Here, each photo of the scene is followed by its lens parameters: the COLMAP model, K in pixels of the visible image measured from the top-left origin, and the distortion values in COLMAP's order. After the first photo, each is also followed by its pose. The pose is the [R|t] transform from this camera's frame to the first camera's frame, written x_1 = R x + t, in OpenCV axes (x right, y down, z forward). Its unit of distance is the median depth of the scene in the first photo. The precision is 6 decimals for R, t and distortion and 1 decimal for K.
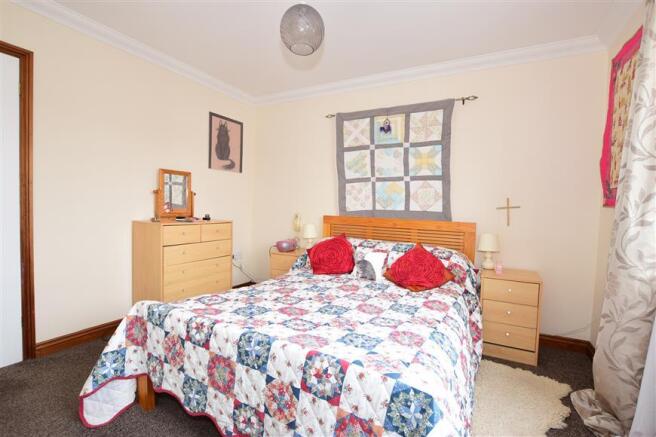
lens RADIAL K [[310.2, 0, 328.7], [0, 310.2, 218.7], [0, 0, 1]] dist [-0.003737, -0.000134]
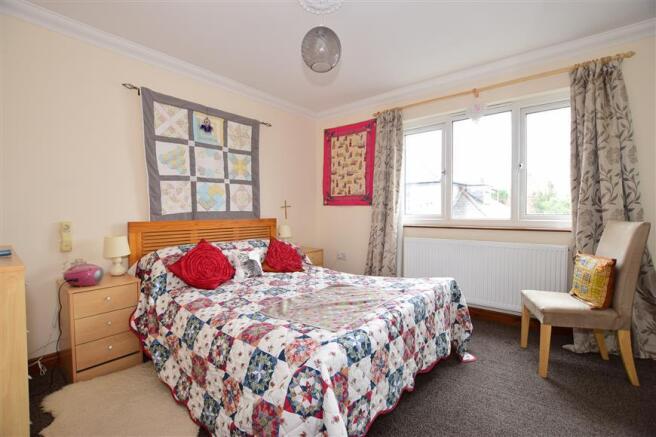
lens RADIAL K [[285.5, 0, 328.9], [0, 285.5, 216.4], [0, 0, 1]] dist [0.001745, 0.000055]
pose [[0.220326, -0.045044, 0.974386, -0.620445], [0.060117, 0.997661, 0.032527, -0.019940], [-0.973572, 0.051411, 0.222519, 0.446306]]
